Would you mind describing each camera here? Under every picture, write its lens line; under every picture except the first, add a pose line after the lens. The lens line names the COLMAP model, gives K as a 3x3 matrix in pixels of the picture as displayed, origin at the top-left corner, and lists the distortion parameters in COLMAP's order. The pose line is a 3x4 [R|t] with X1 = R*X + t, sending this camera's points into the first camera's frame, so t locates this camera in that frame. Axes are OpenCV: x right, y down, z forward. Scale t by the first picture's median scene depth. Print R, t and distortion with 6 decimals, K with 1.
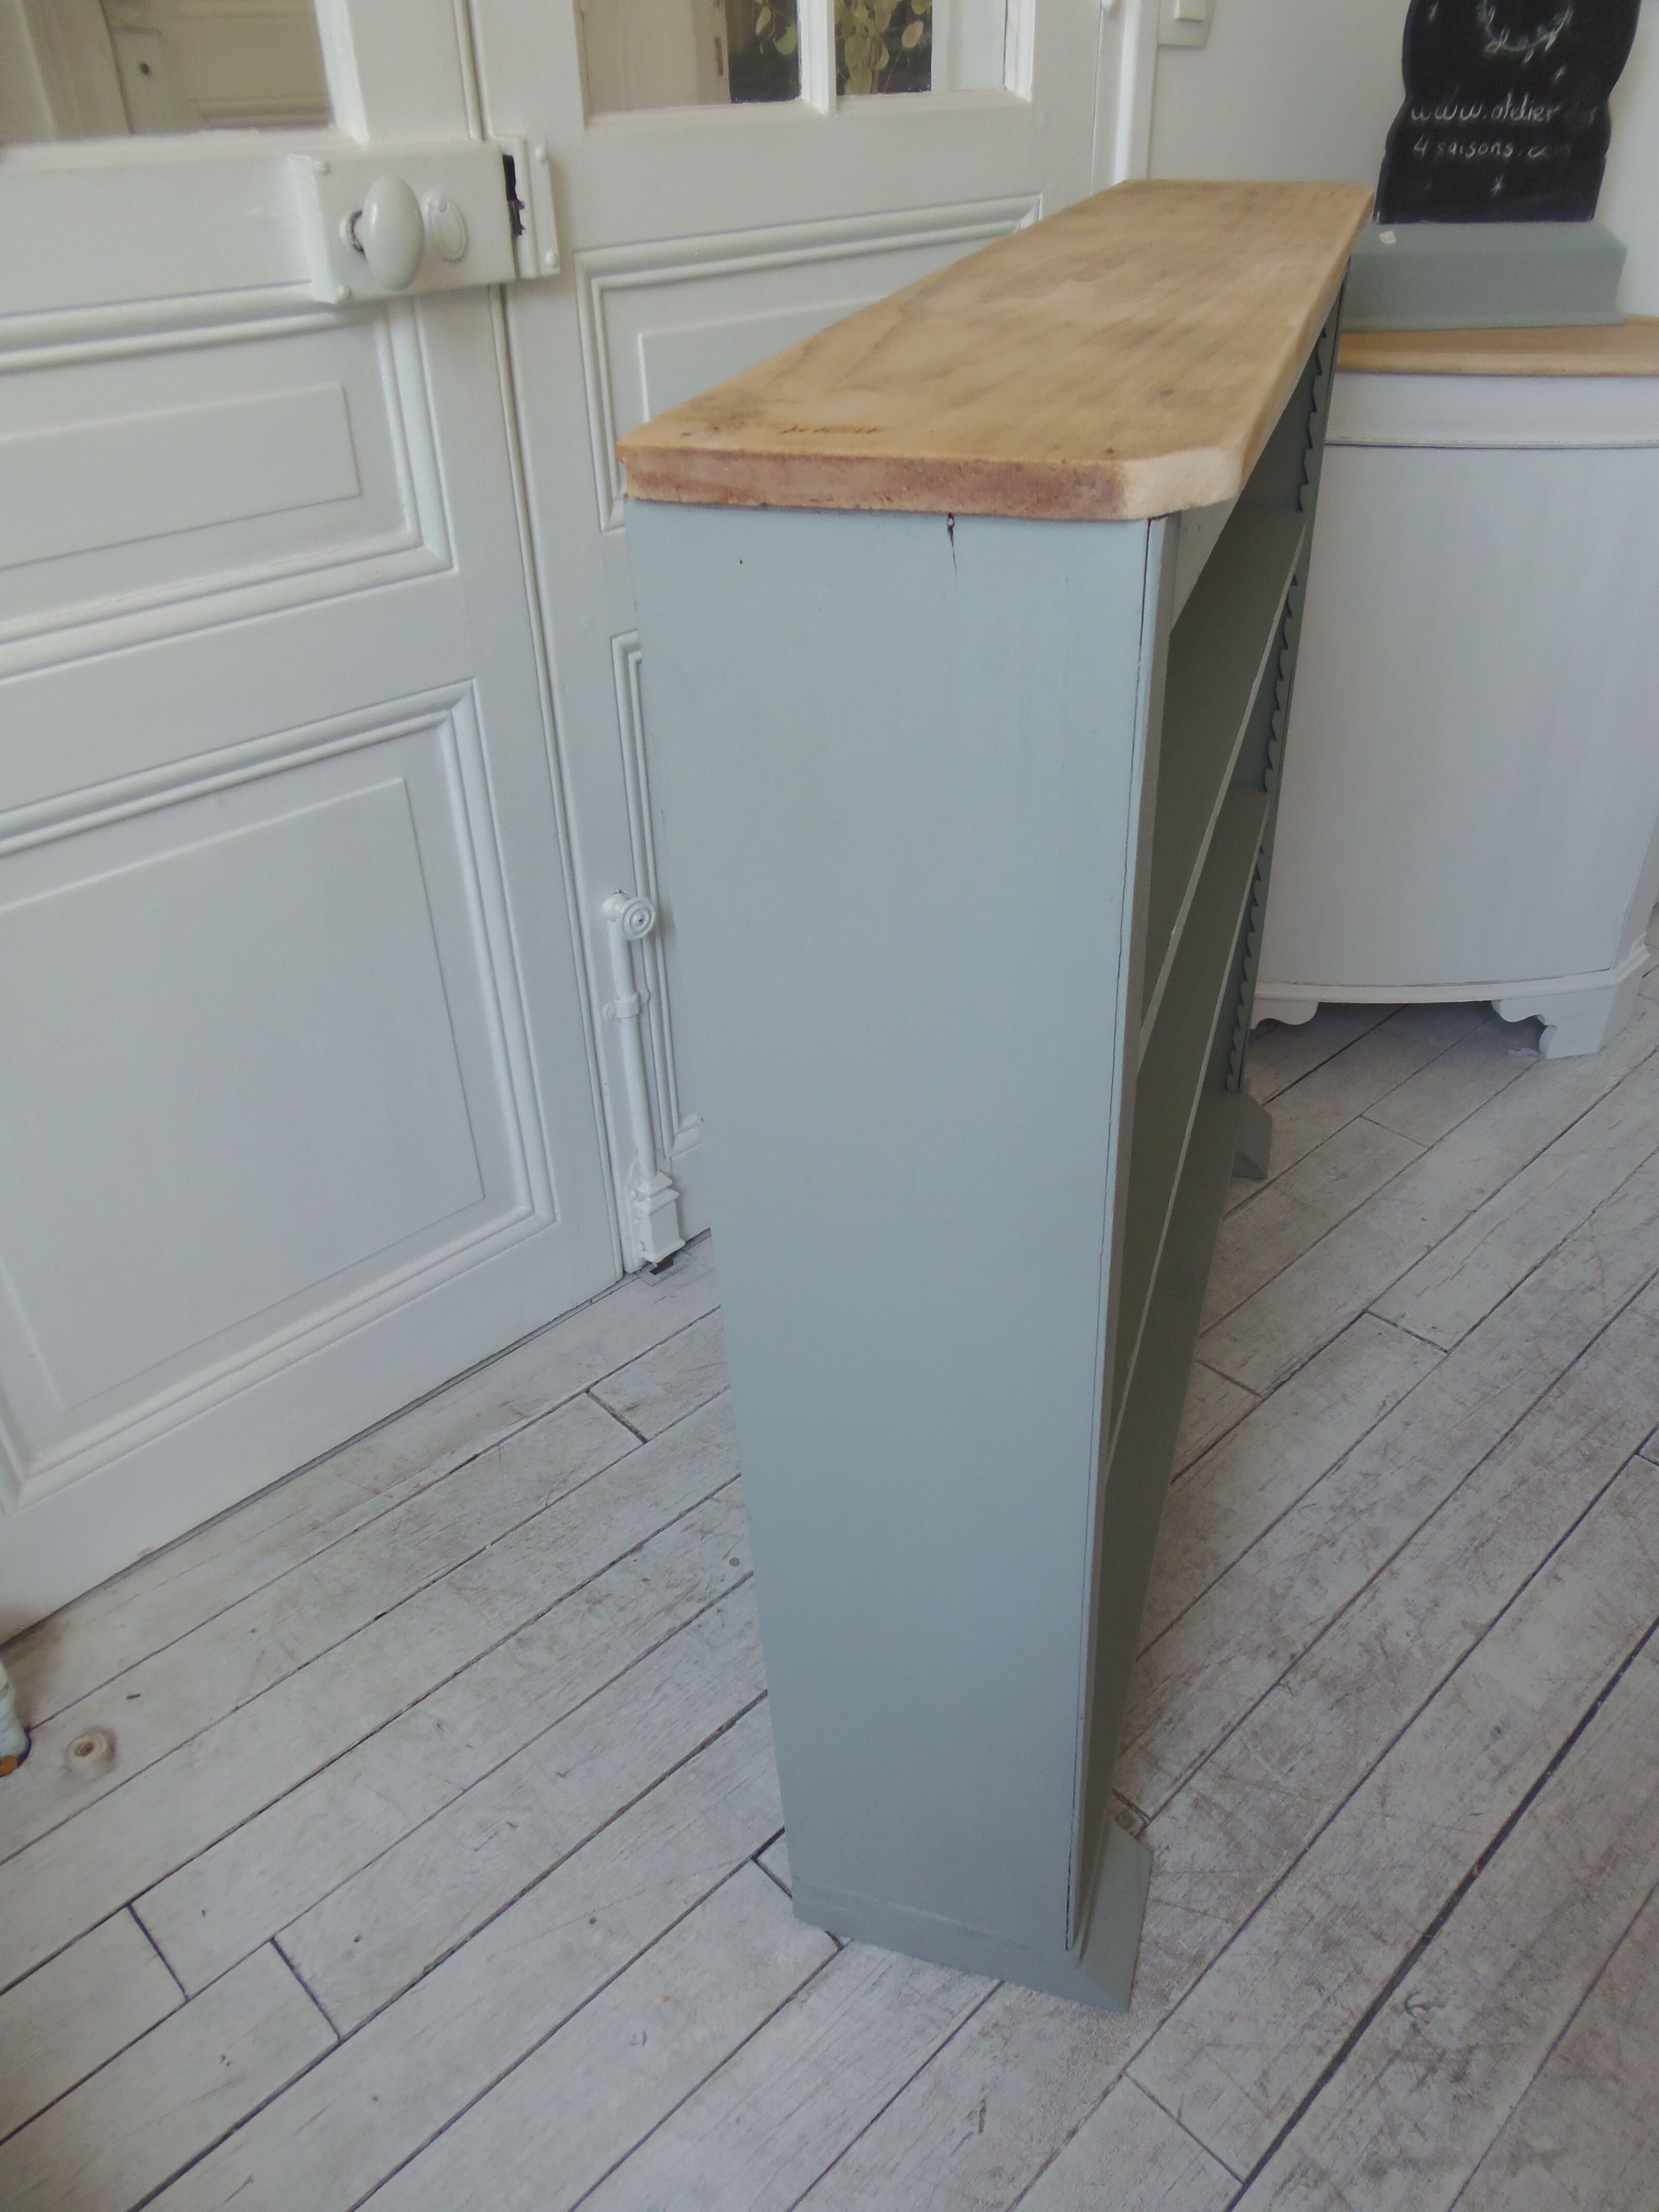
lens RADIAL K [[1608.1, 0, 897.4], [0, 1608.1, 1118.2], [0, 0, 1]] dist [-0.006508, -0.012323]
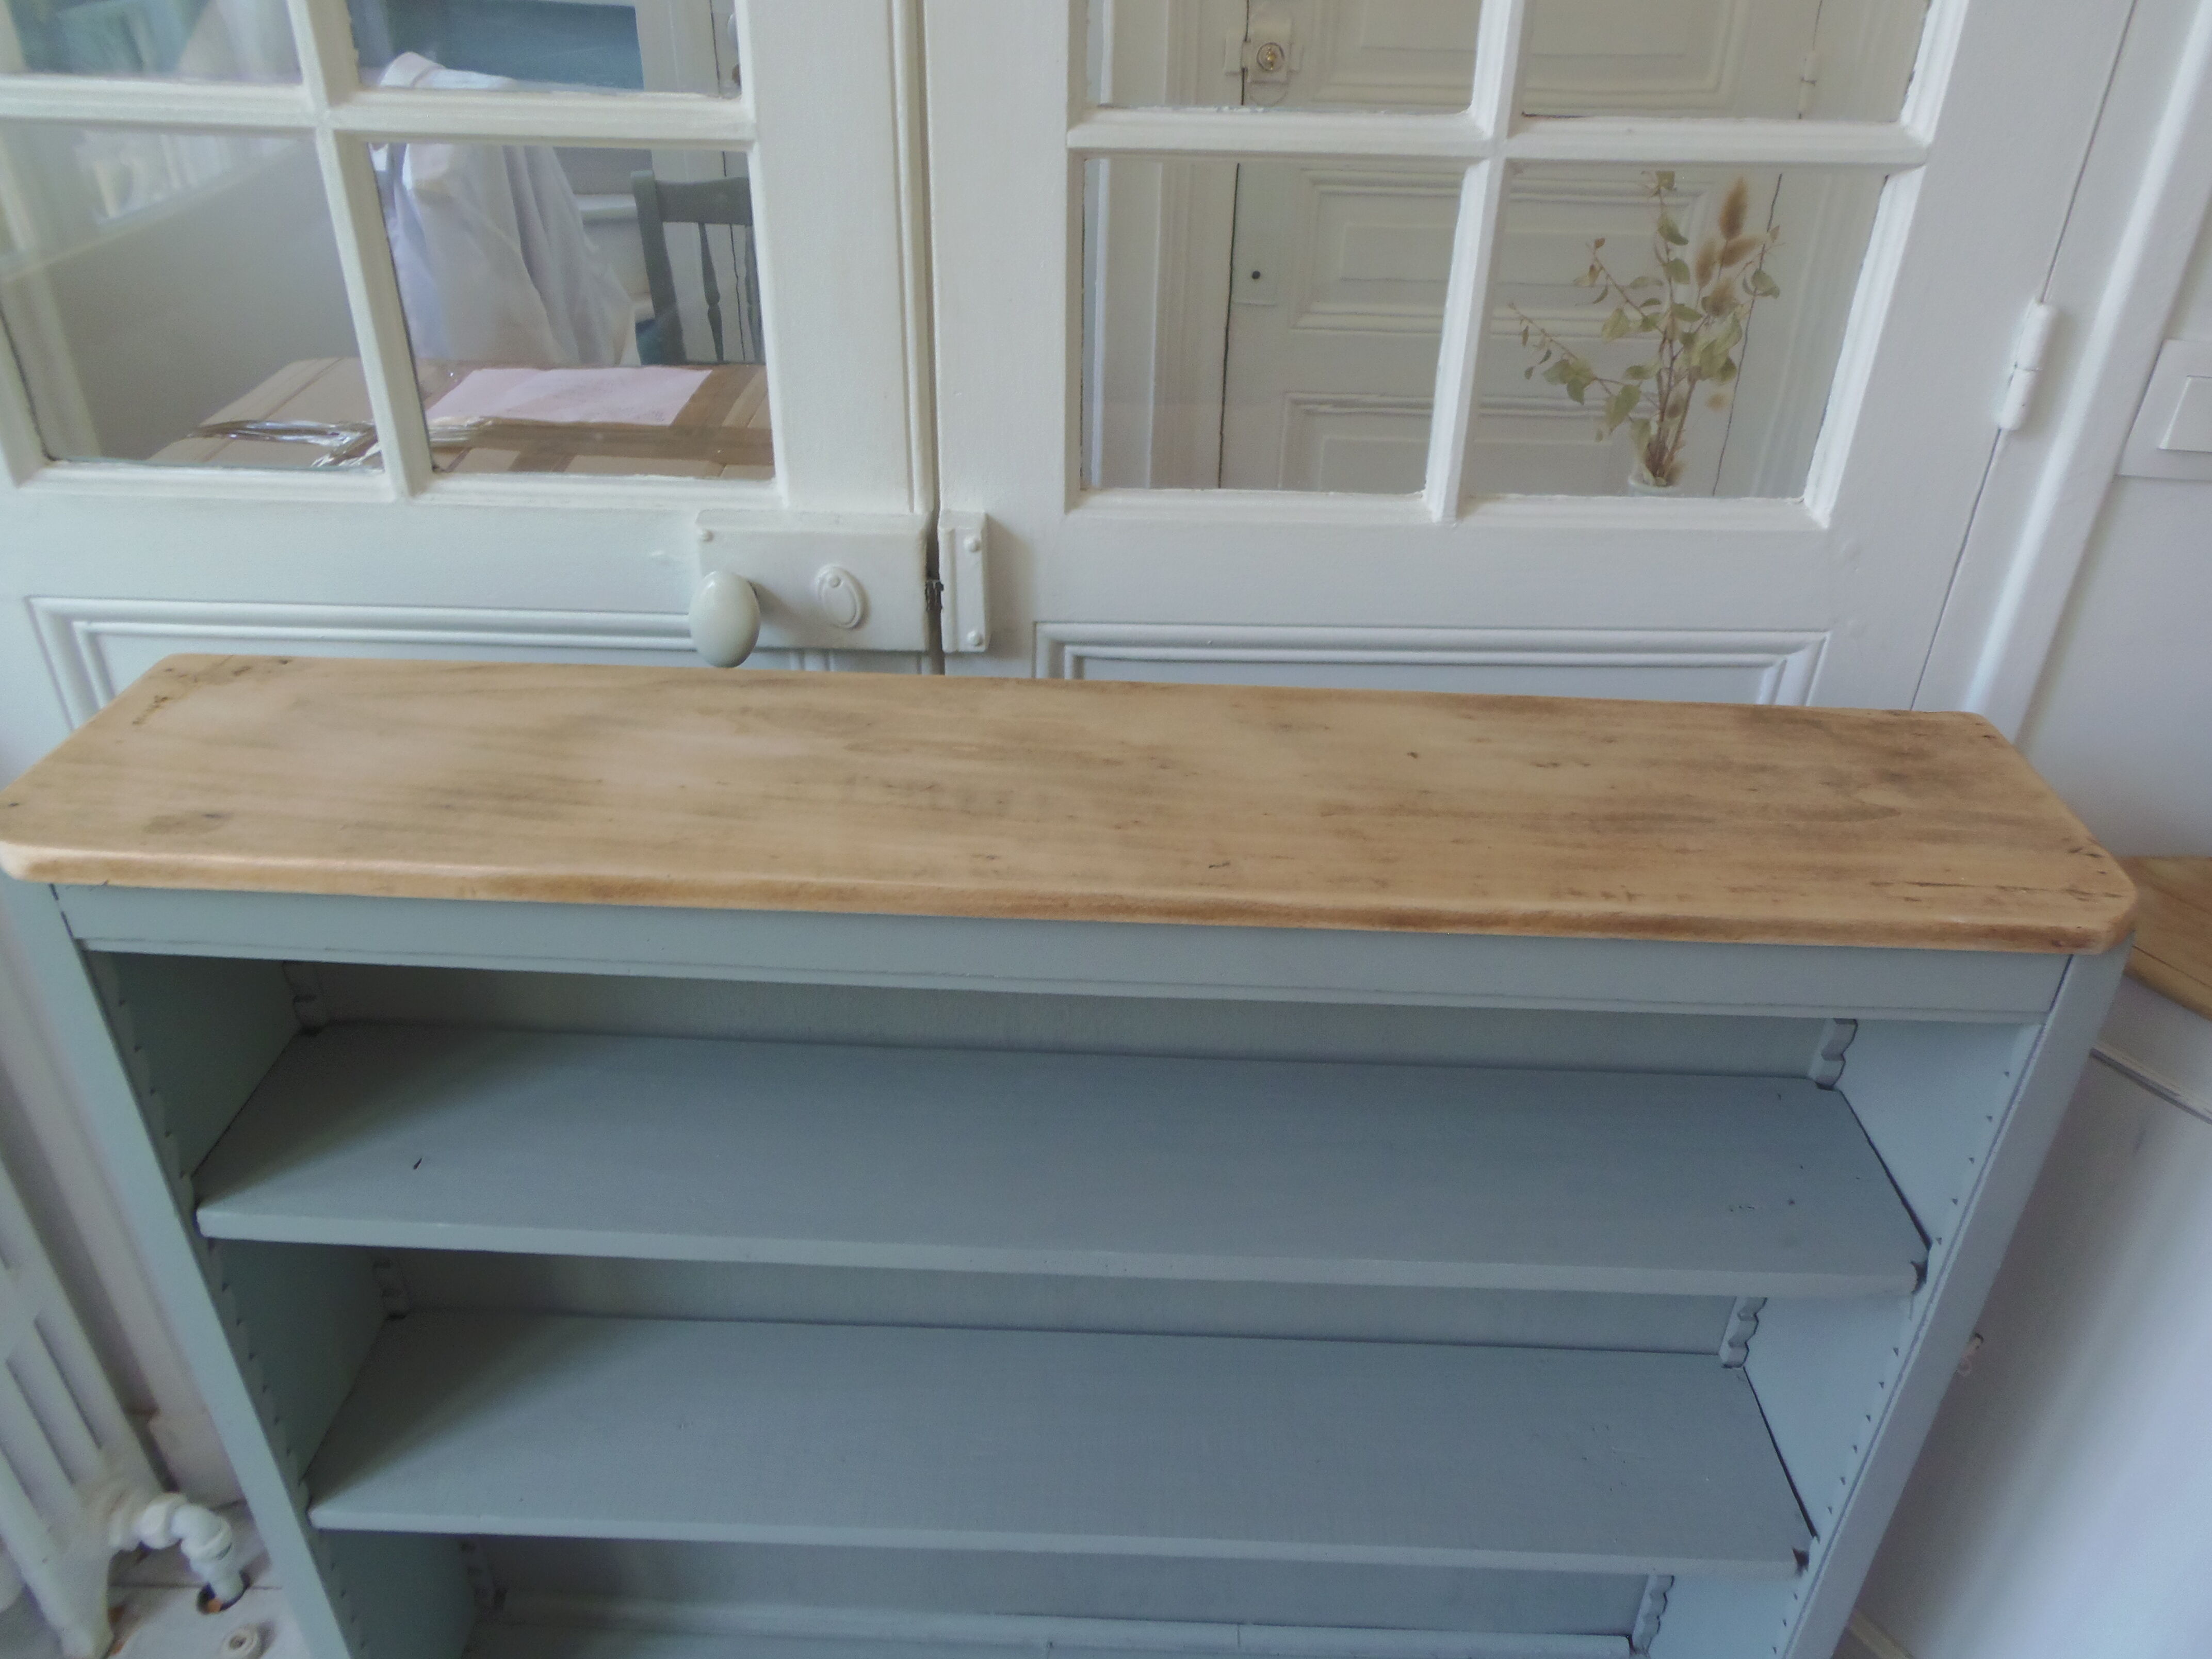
lens RADIAL K [[1608.1, 0, 1112.2], [0, 1608.1, 773.7], [0, 0, 1]] dist [-0.006508, -0.012323]
pose [[0.702159, 0.384484, -0.599287, 0.368413], [-0.423820, 0.902015, 0.082134, -0.507786], [0.572145, 0.196318, 0.796310, 0.292865]]
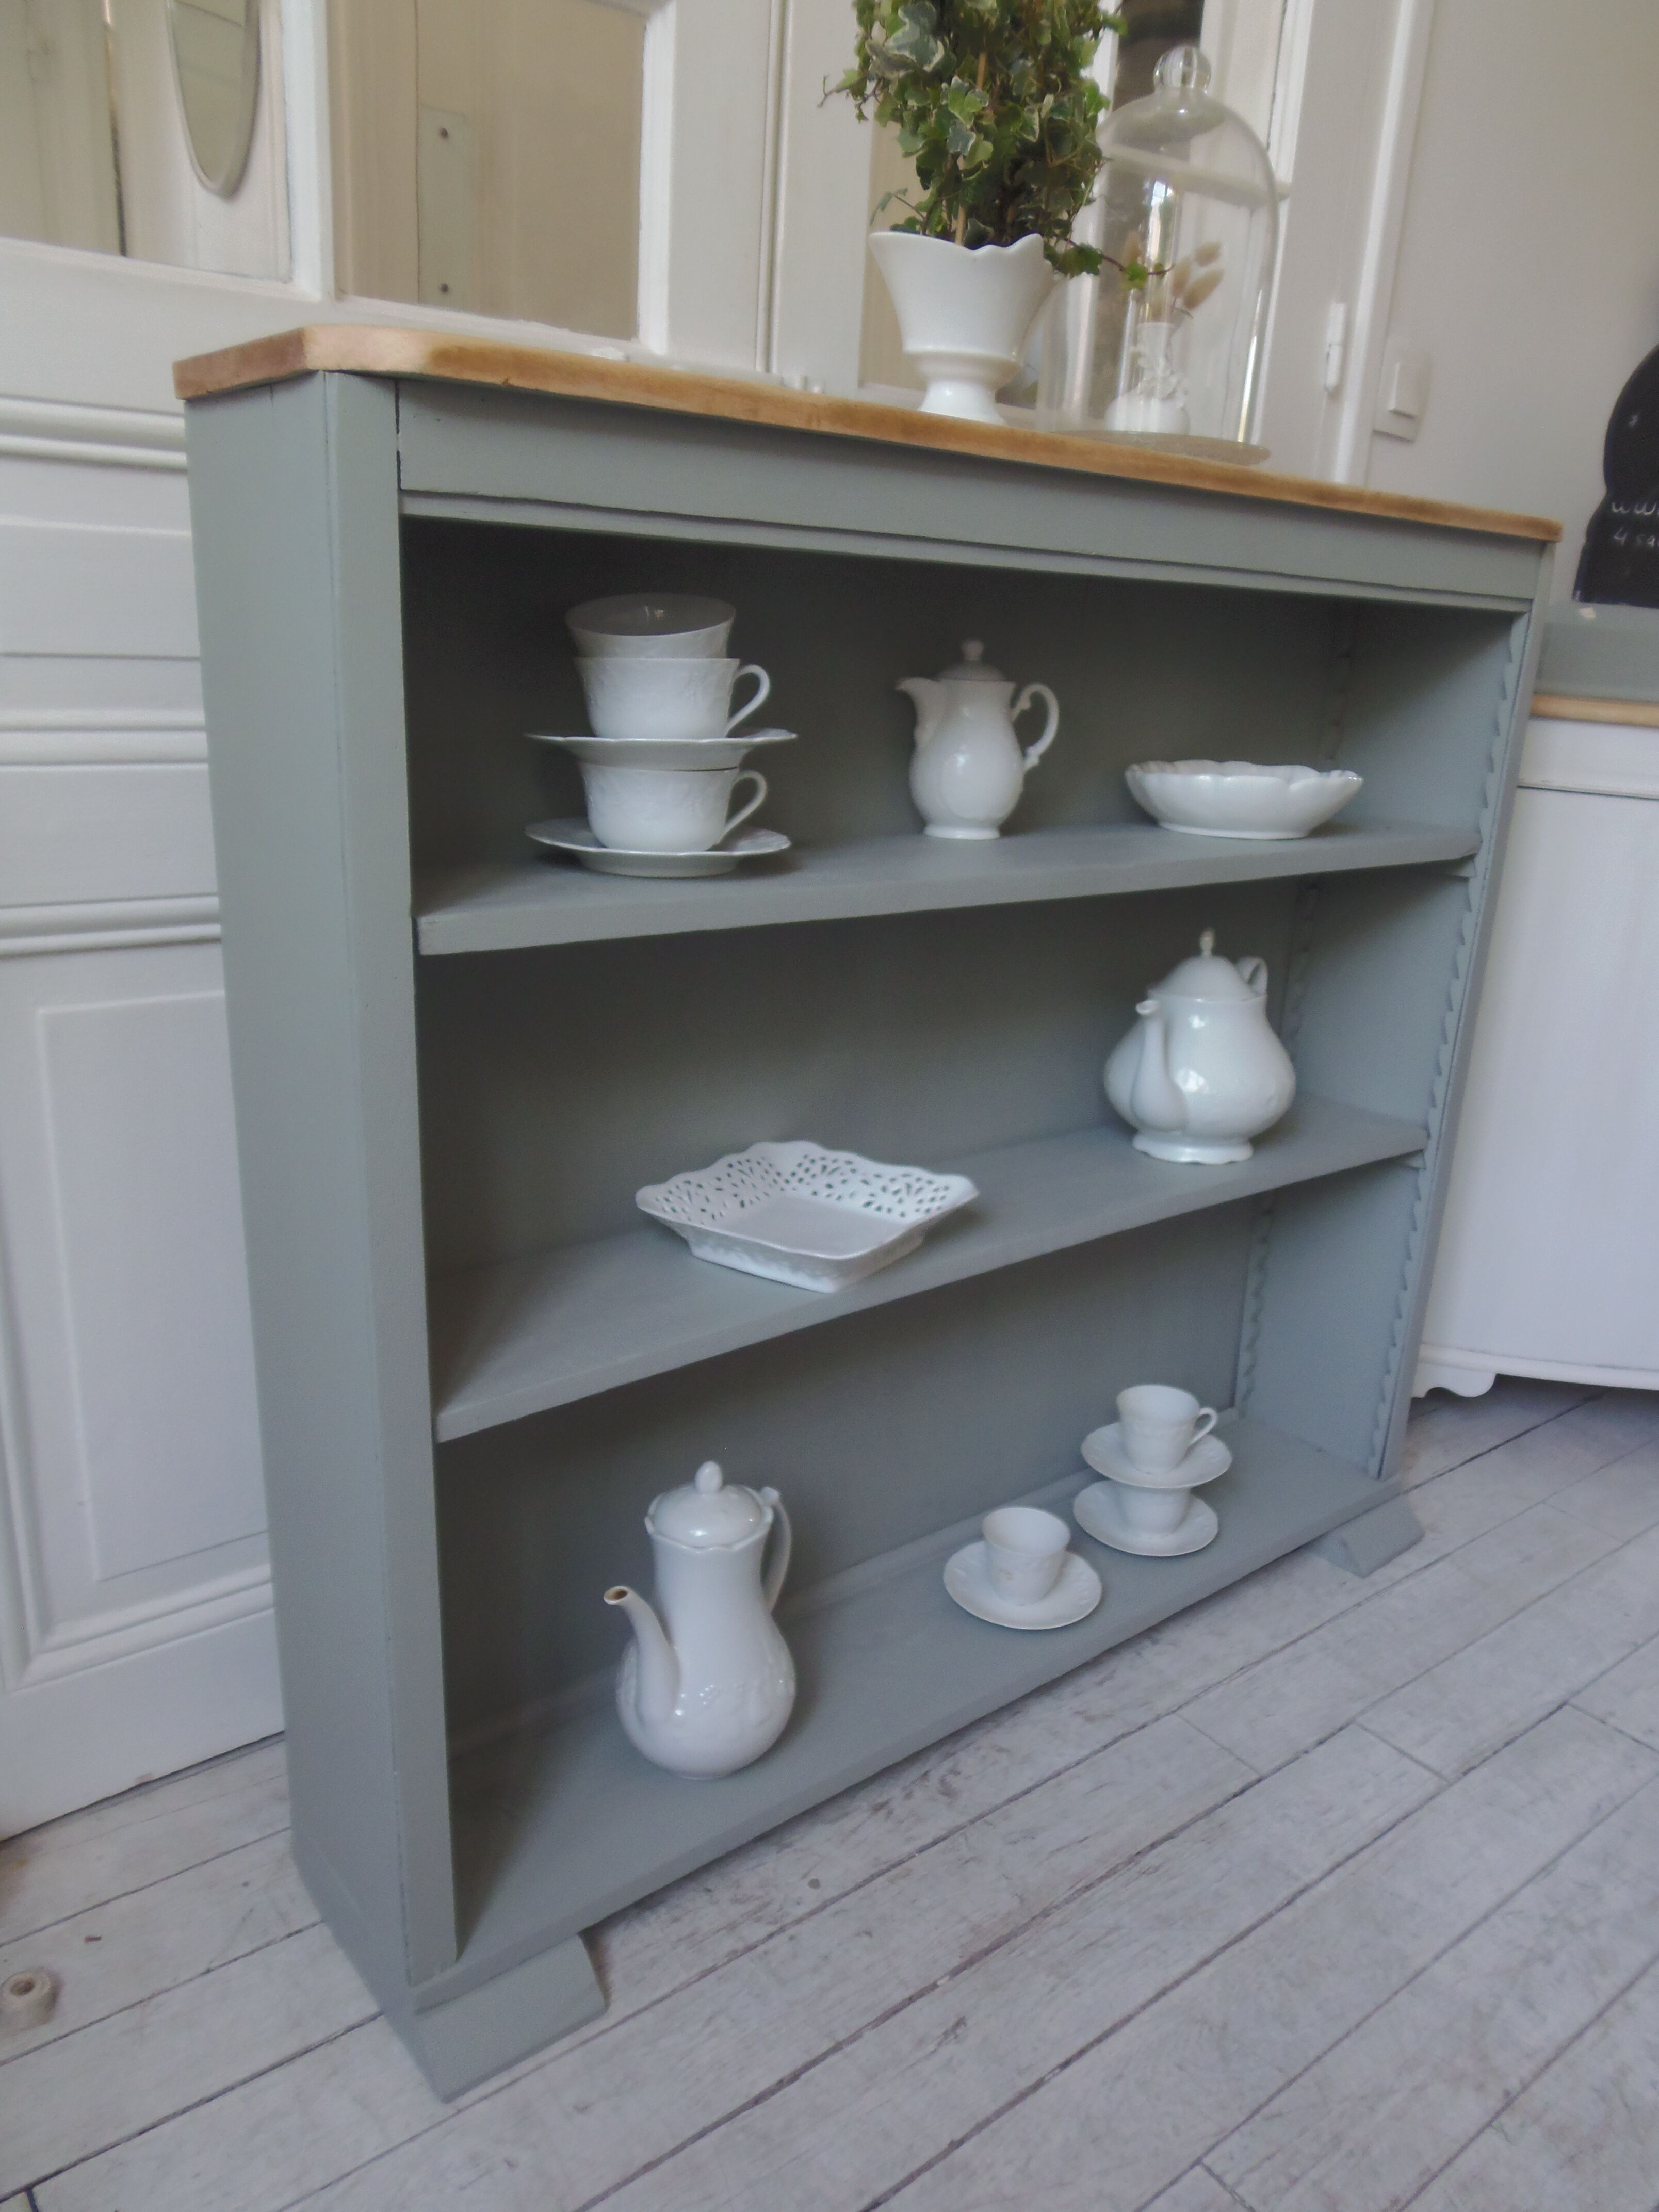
lens RADIAL K [[1608.1, 0, 869.4], [0, 1608.1, 1122.9], [0, 0, 1]] dist [-0.006508, -0.012323]
pose [[0.991673, 0.096474, -0.085304, -0.042544], [-0.116960, 0.951934, -0.283095, 0.140796], [0.053893, 0.290715, 0.955291, 0.096393]]
